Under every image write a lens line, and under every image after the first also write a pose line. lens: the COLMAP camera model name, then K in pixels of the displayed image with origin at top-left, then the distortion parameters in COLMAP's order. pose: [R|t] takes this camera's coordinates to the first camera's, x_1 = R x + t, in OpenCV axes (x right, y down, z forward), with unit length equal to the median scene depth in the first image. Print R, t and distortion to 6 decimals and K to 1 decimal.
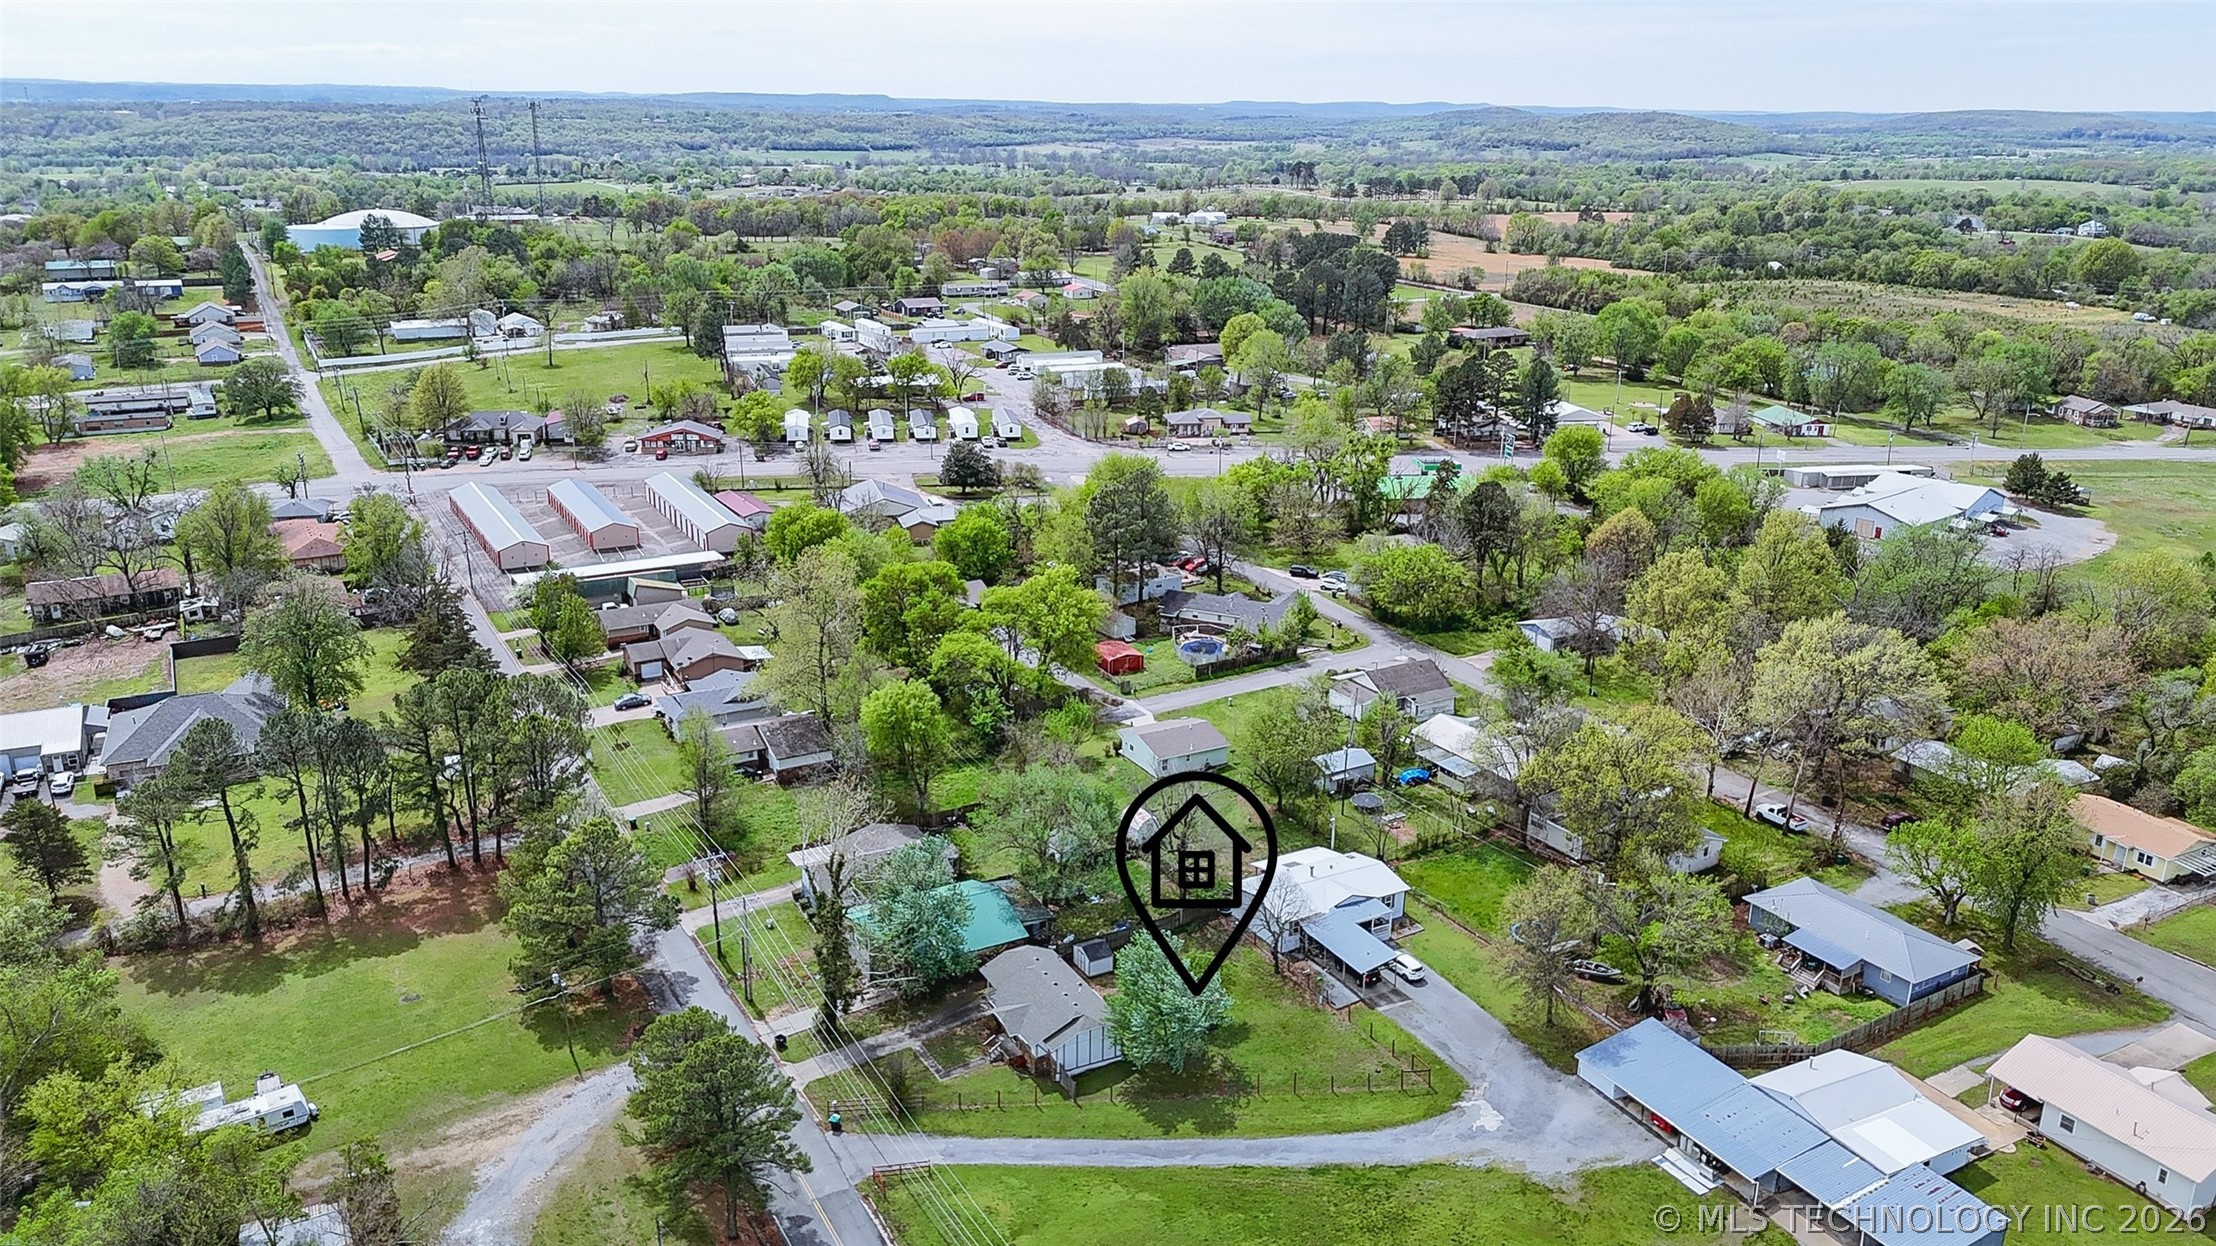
lens RADIAL K [[1573.5, 0, 1109.3], [0, 1573.5, 674.5], [0, 0, 1]] dist [0.073768, -0.072142]
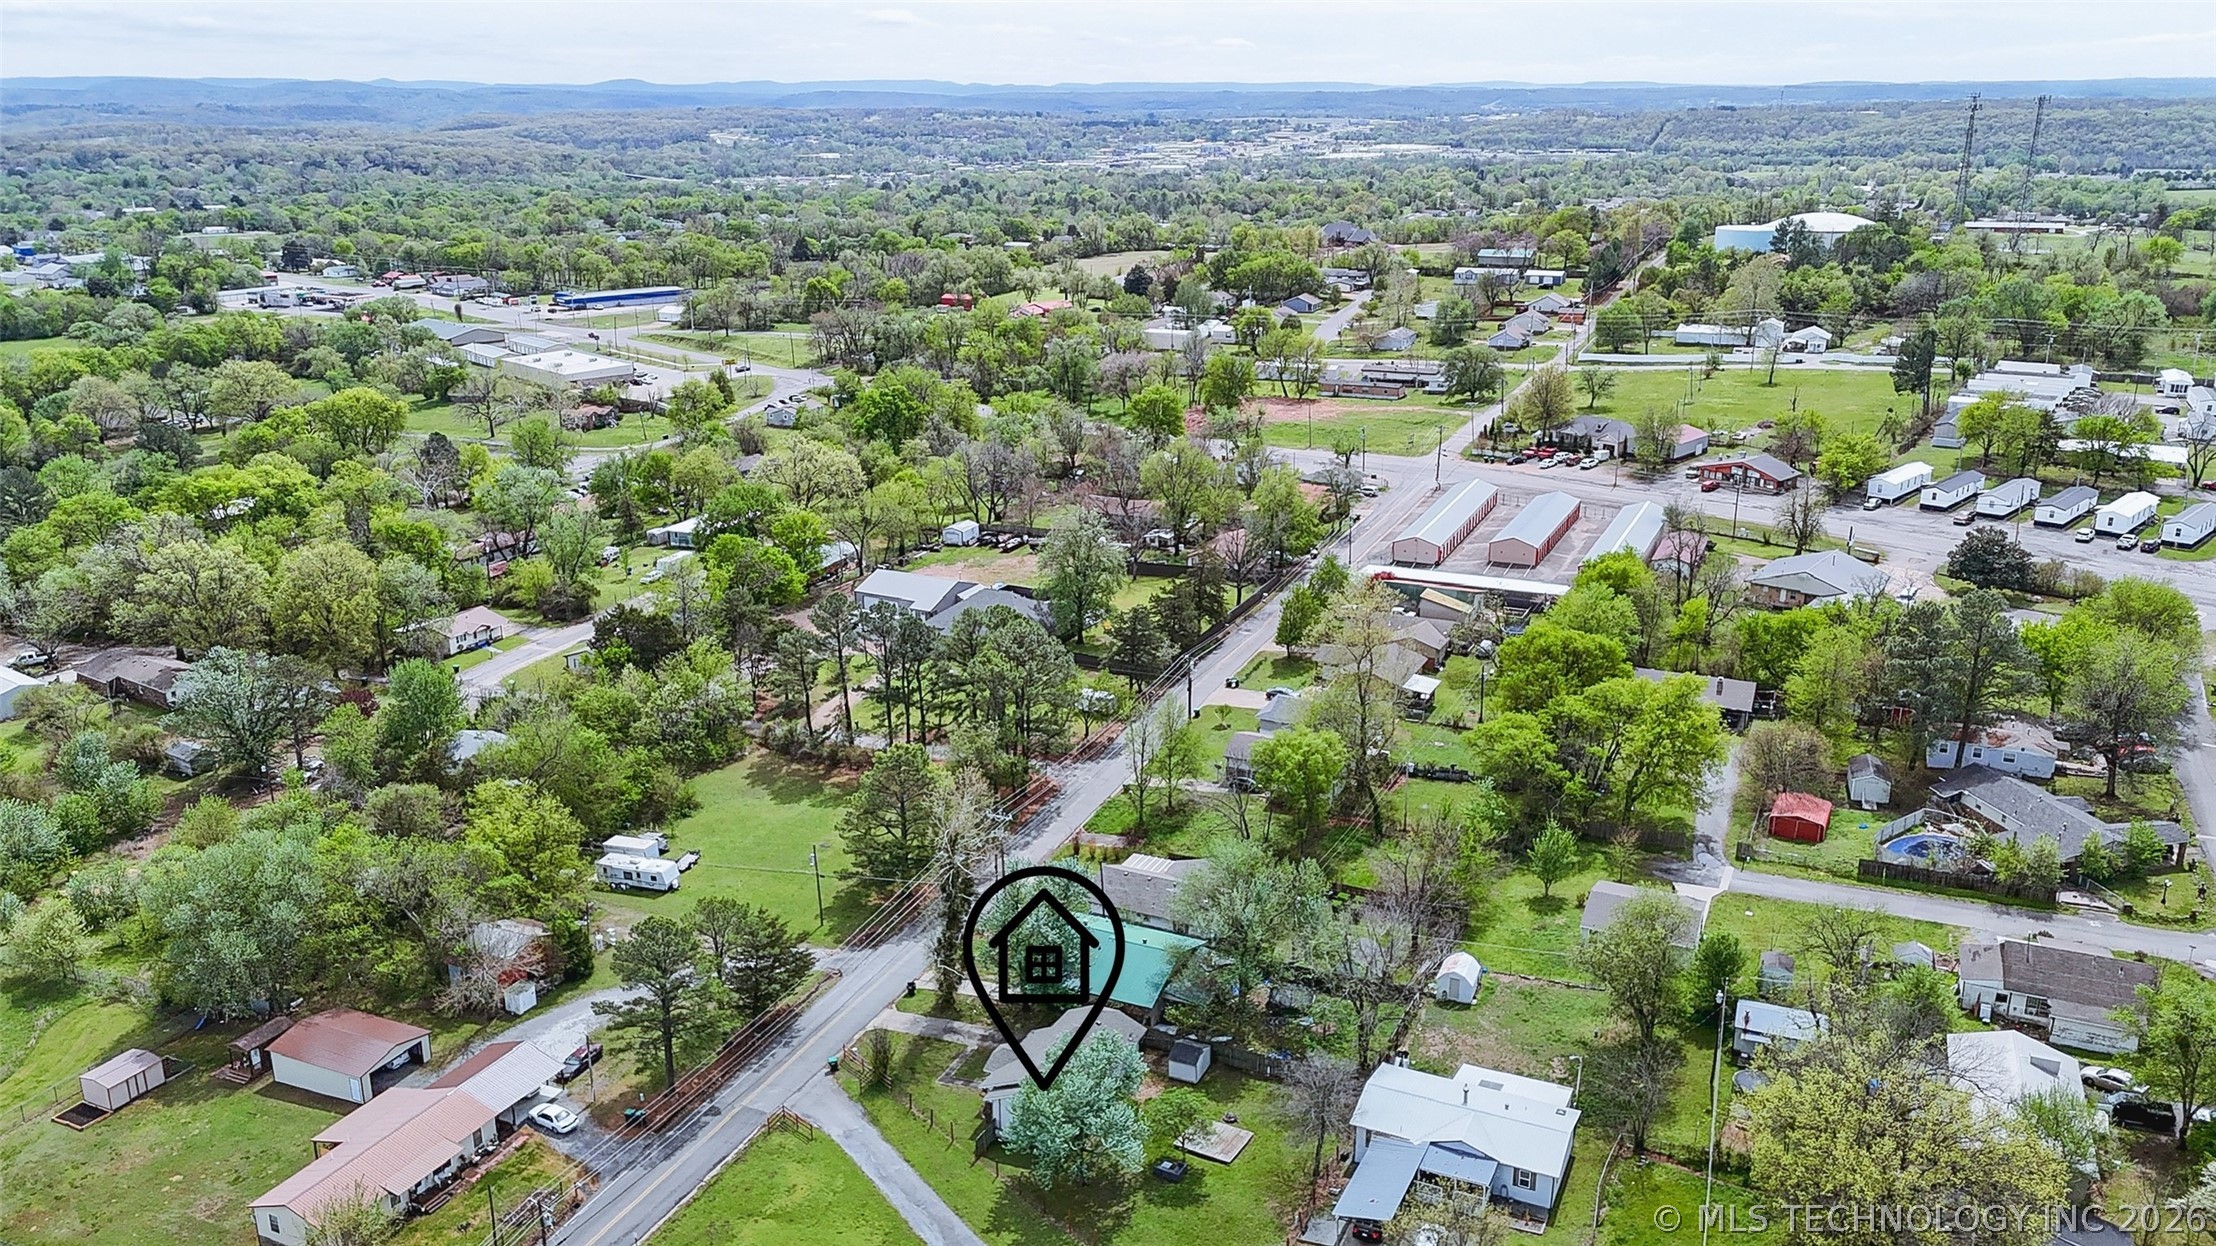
lens RADIAL K [[1696.8, 0, 1110.8], [0, 1696.8, 633.2], [0, 0, 1]] dist [0.069277, -0.075544]
pose [[0.582479, 0.230733, -0.779411, 0.268984], [-0.263727, 0.960640, 0.087291, -0.050035], [0.768874, 0.154706, 0.620403, 0.142521]]
